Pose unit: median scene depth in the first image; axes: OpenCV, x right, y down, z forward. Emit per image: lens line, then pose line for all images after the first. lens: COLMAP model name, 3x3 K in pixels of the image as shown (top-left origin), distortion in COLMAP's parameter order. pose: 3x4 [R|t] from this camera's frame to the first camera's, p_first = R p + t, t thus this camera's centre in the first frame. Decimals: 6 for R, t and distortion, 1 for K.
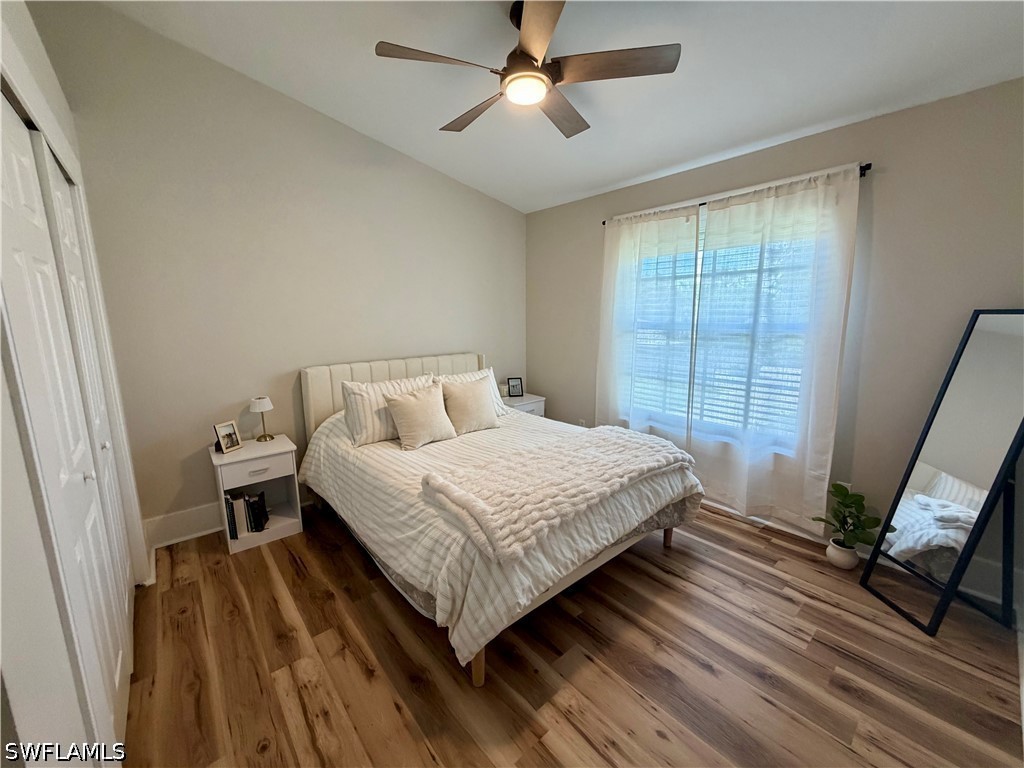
lens RADIAL K [[408.3, 0, 510.1], [0, 408.3, 385.8], [0, 0, 1]] dist [0.000665, 0.000002]
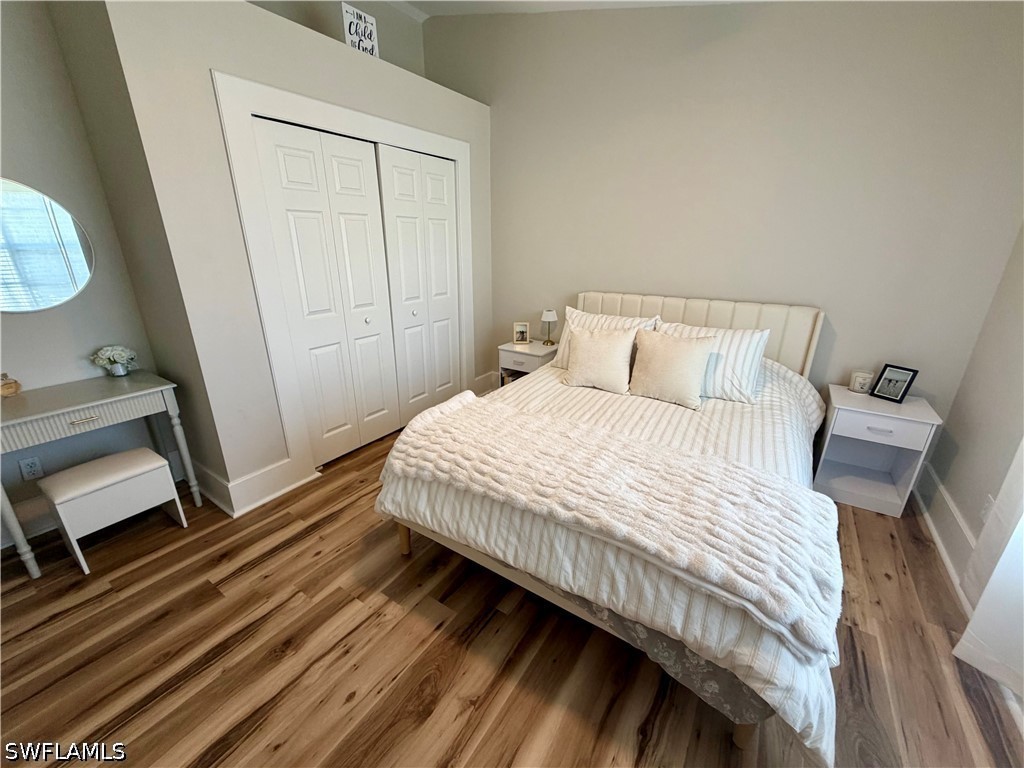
lens RADIAL K [[408.3, 0, 511.3], [0, 408.3, 383.0], [0, 0, 1]] dist [0.000665, 0.000002]
pose [[0.269644, 0.326048, -0.906082, 0.870759], [-0.173786, 0.941961, 0.287241, -0.154541], [0.947149, 0.080012, 0.310656, 0.783252]]
